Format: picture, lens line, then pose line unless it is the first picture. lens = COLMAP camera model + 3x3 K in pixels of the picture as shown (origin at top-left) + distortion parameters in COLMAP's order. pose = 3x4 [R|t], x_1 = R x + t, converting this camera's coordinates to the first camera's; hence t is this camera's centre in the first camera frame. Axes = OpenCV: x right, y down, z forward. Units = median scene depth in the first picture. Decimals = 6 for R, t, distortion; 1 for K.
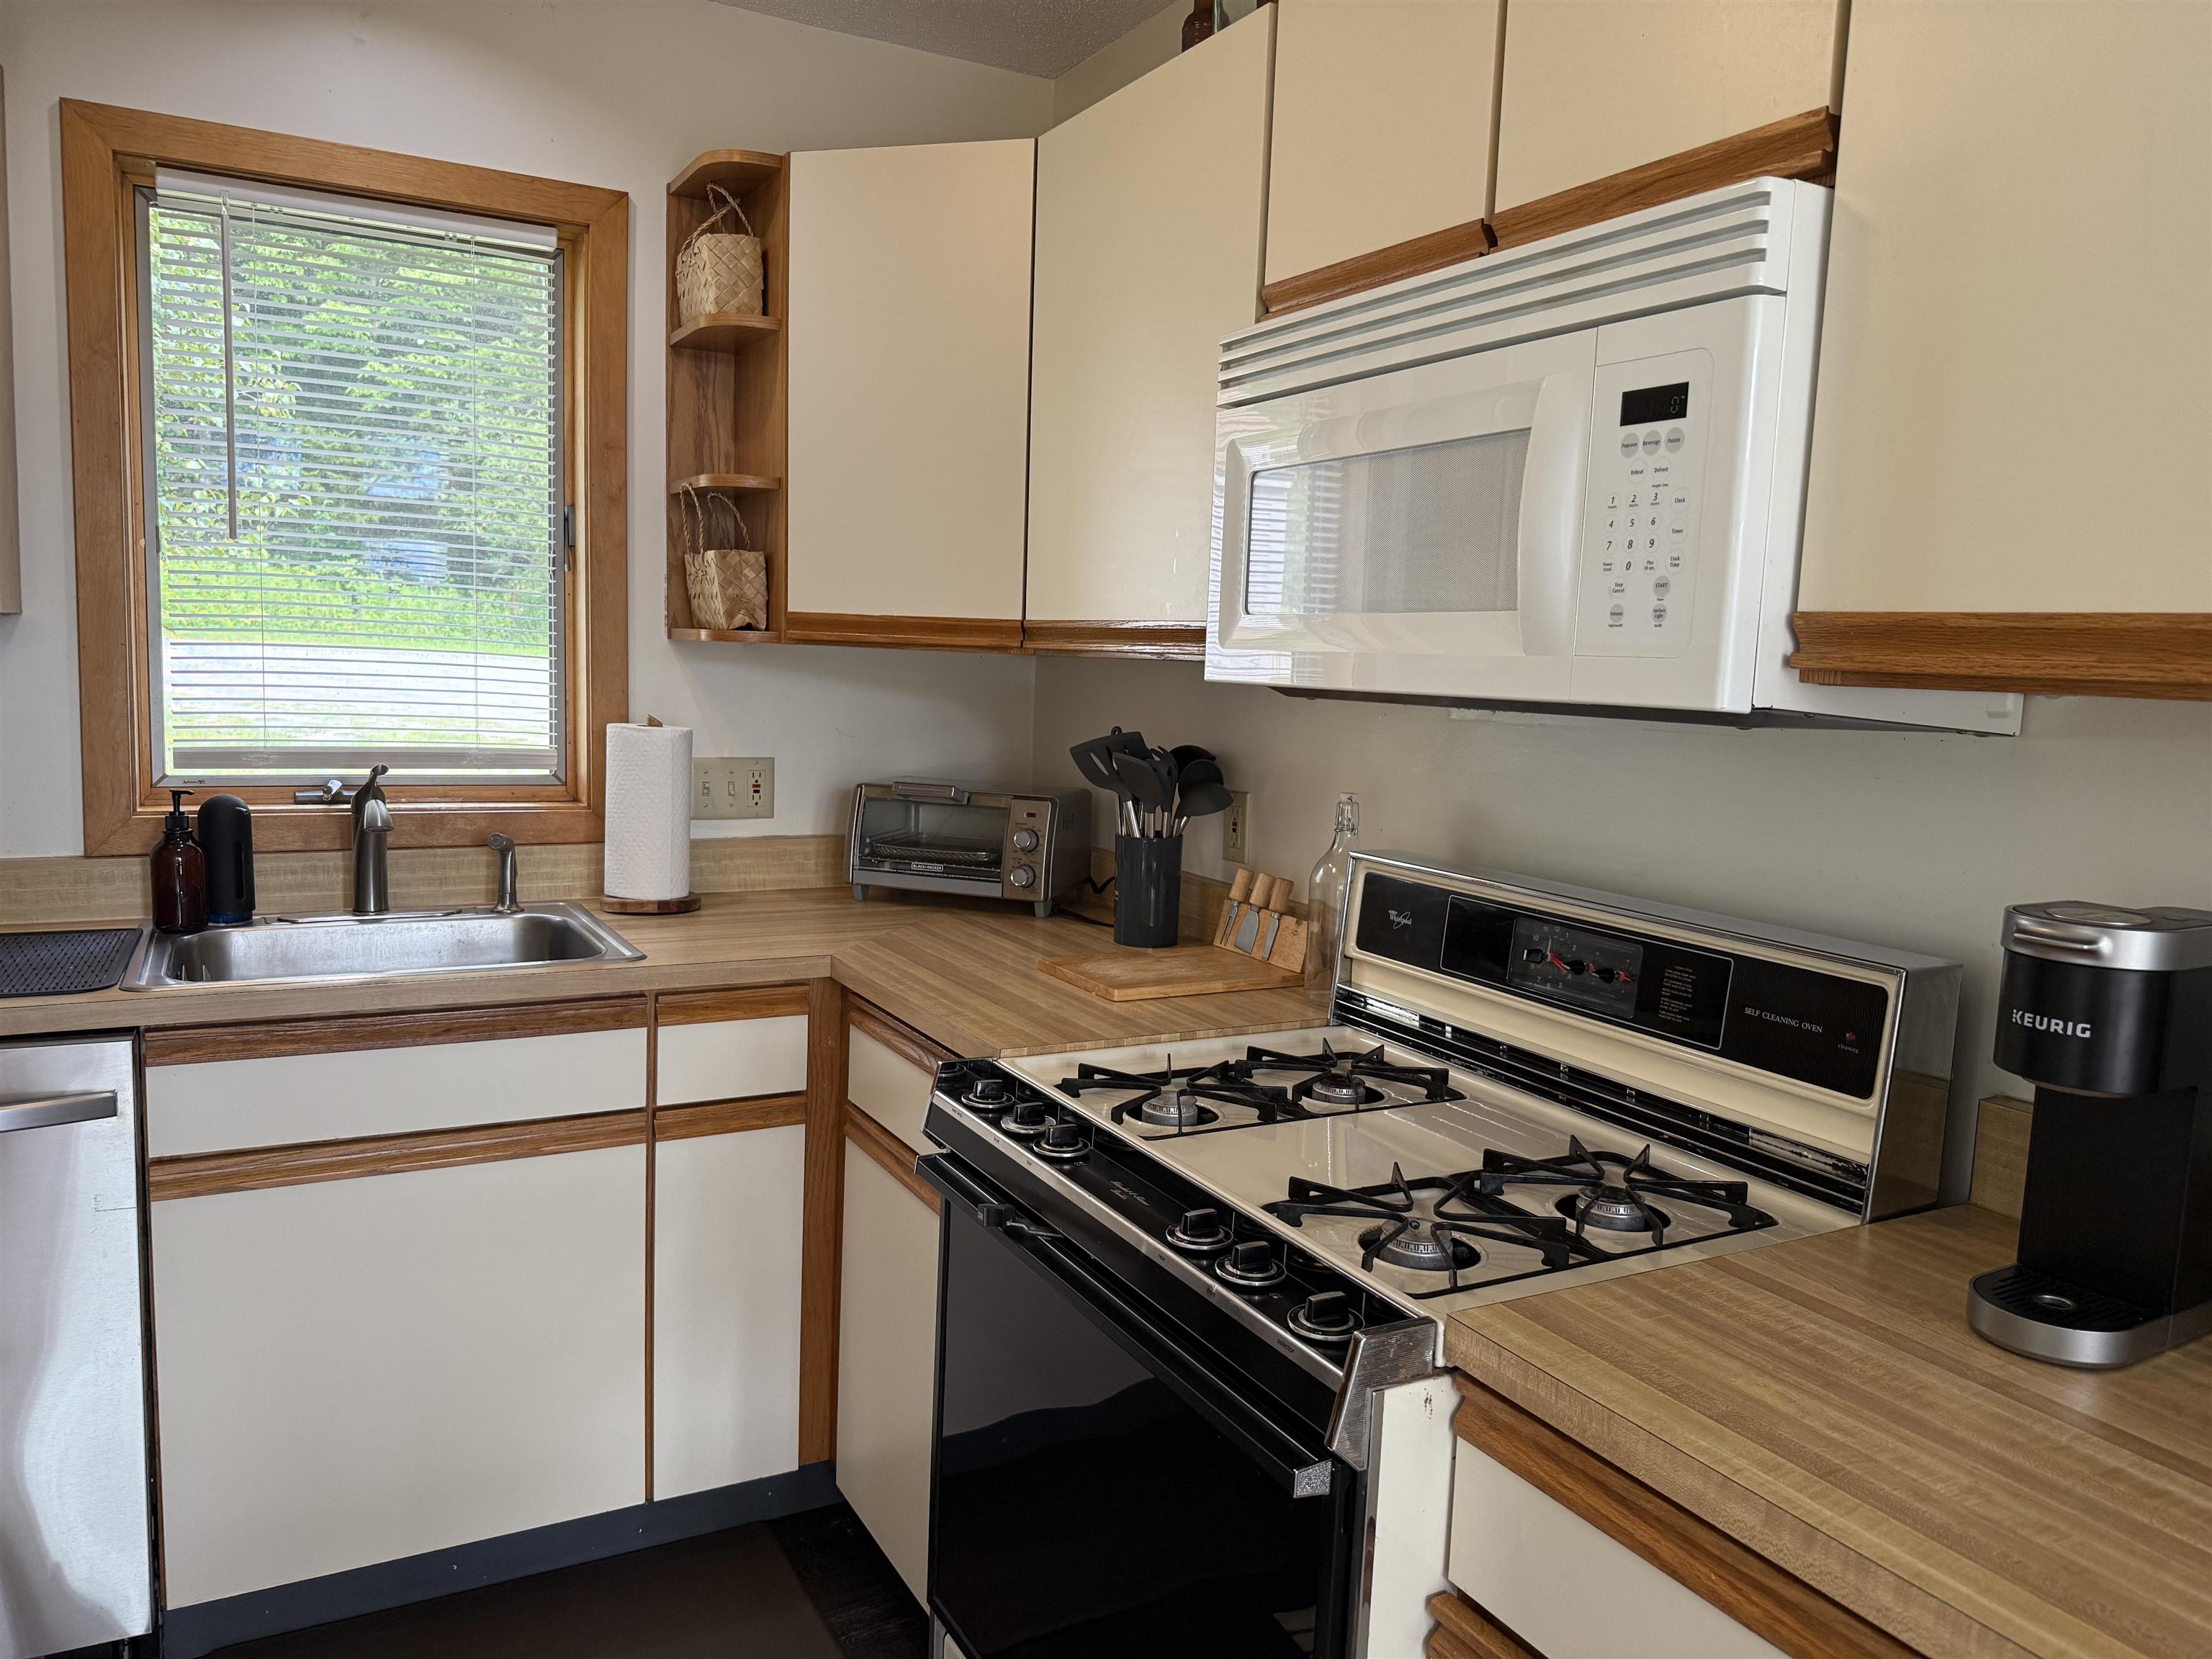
lens RADIAL K [[1574.5, 0, 1113.8], [0, 1574.5, 836.6], [0, 0, 1]] dist [0.058387, -0.088449]
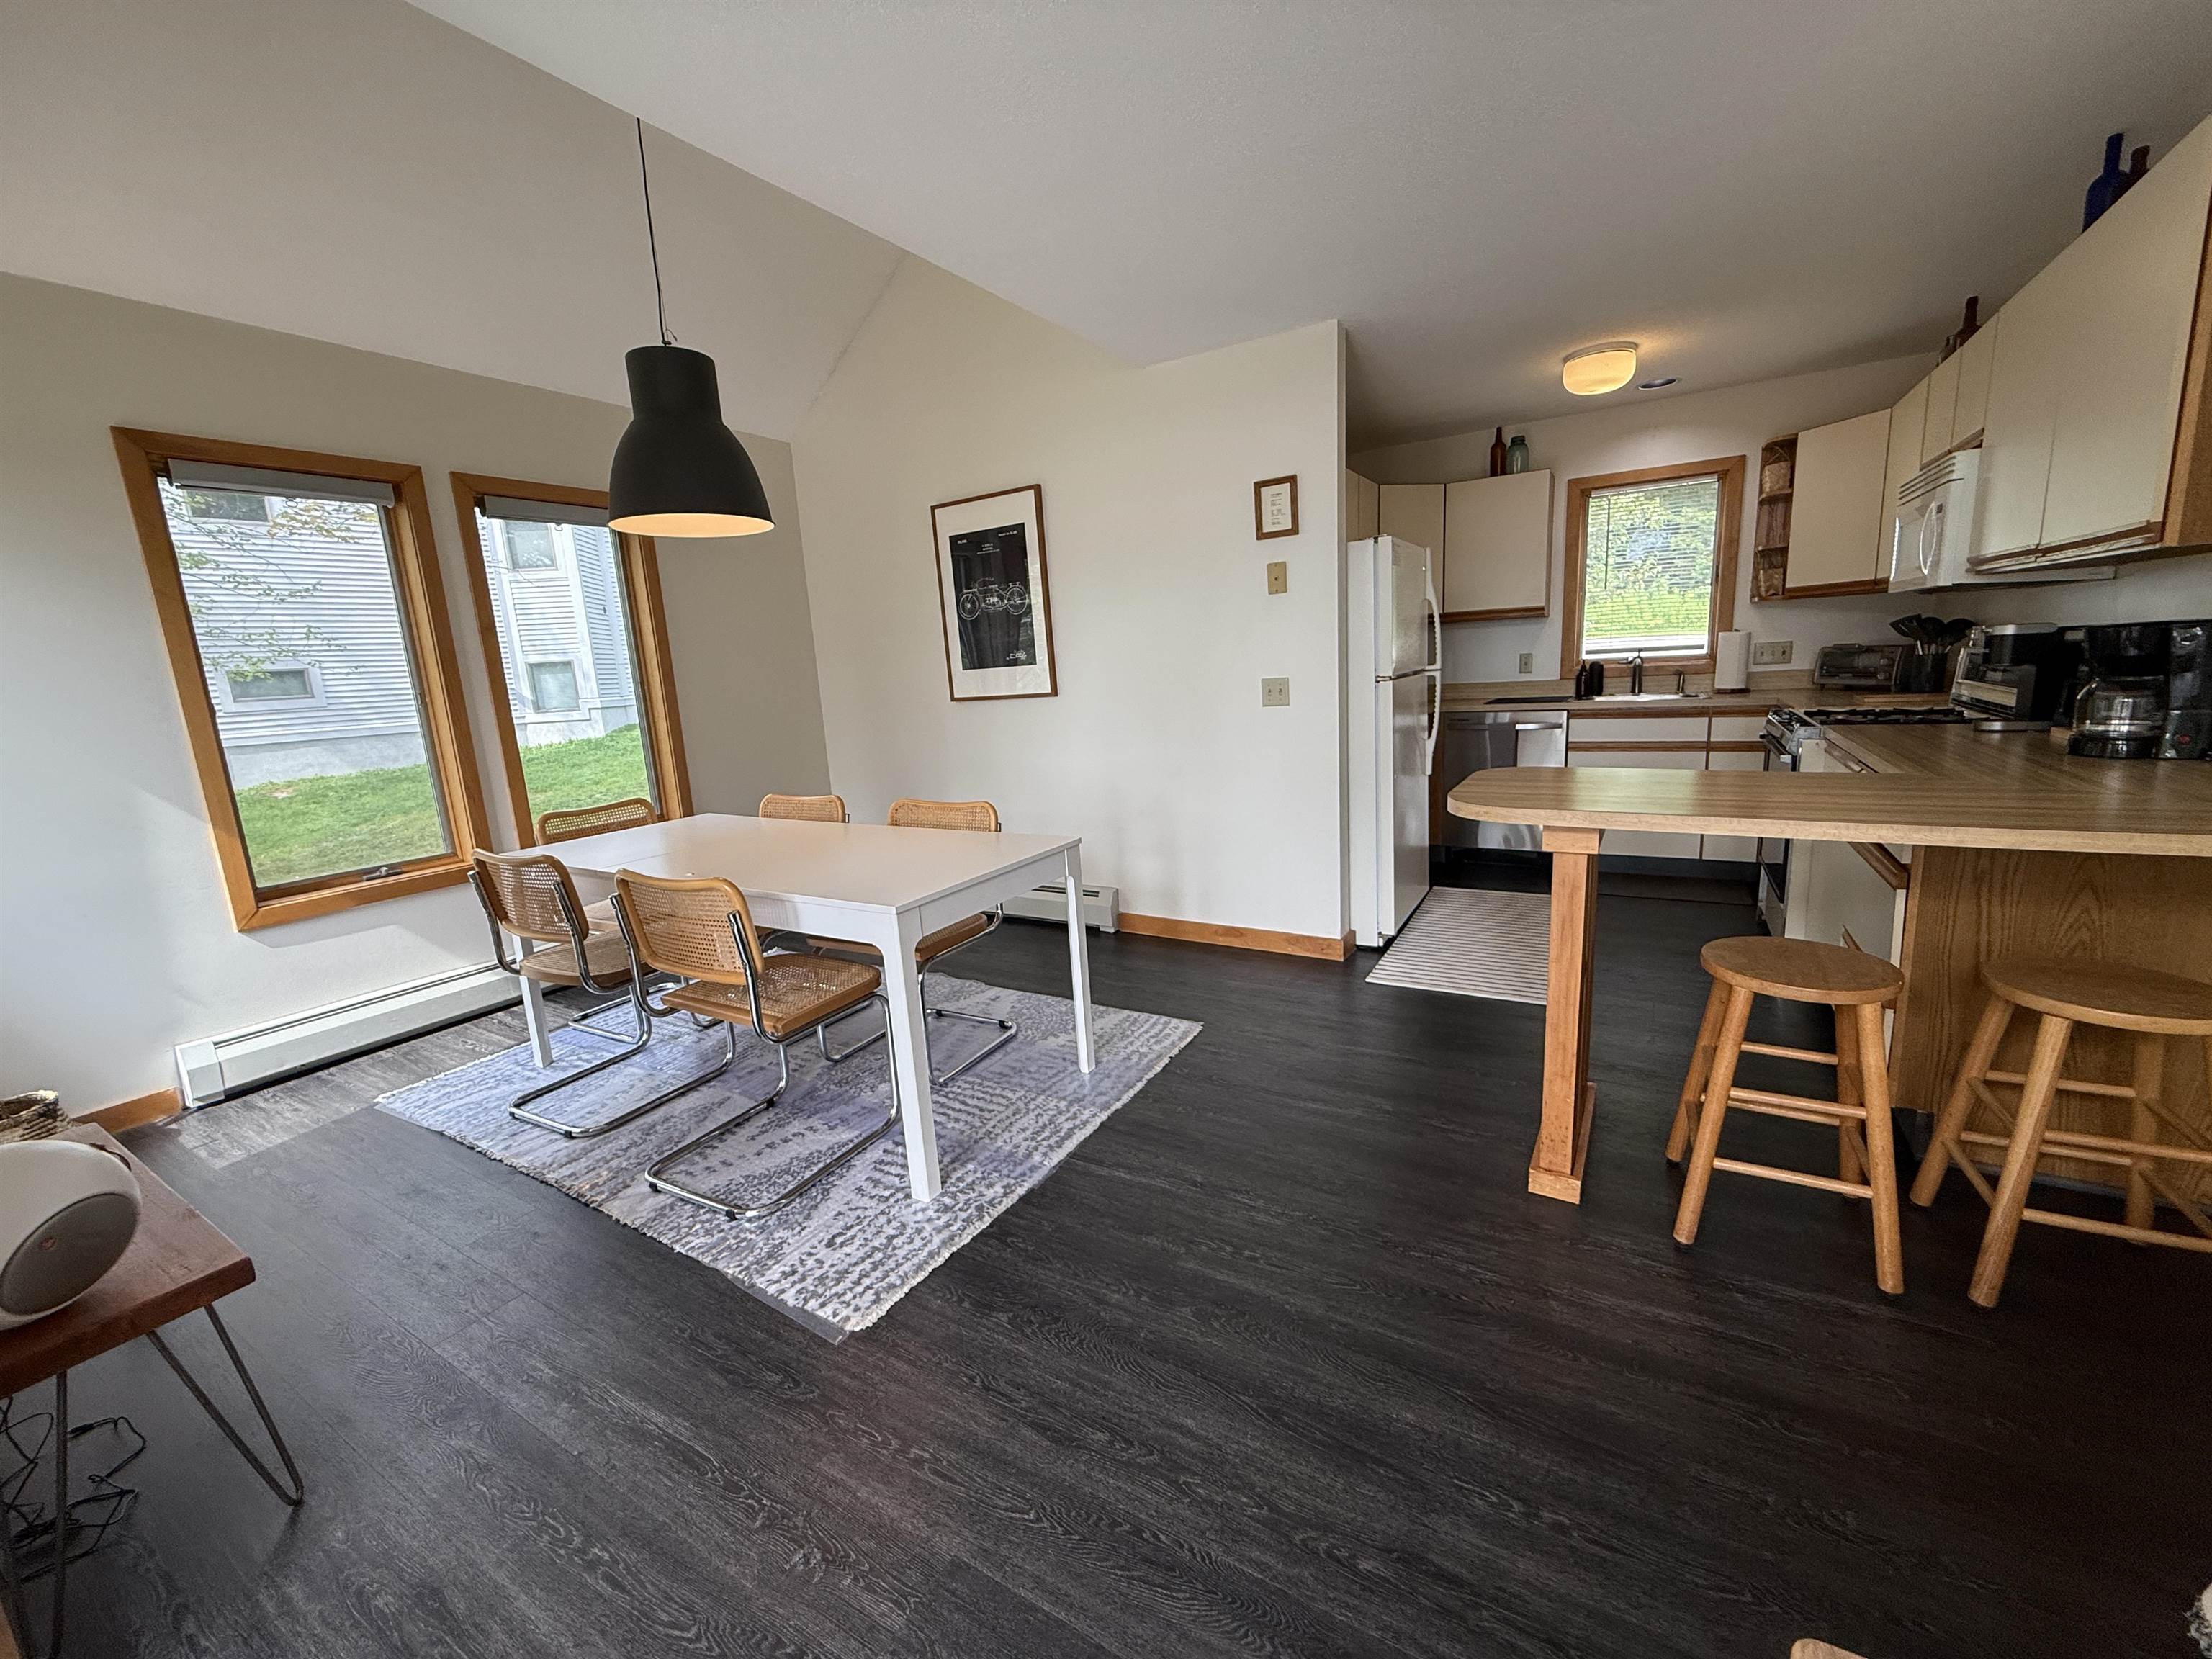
lens RADIAL K [[881.7, 0, 1106.0], [0, 881.7, 829.5], [0, 0, 1]] dist [0.002259, 0.000222]
pose [[0.501558, 0.101669, -0.859129, 0.622685], [-0.029434, 0.994501, 0.100506, 0.179999], [0.864623, -0.025122, 0.501793, -0.952777]]
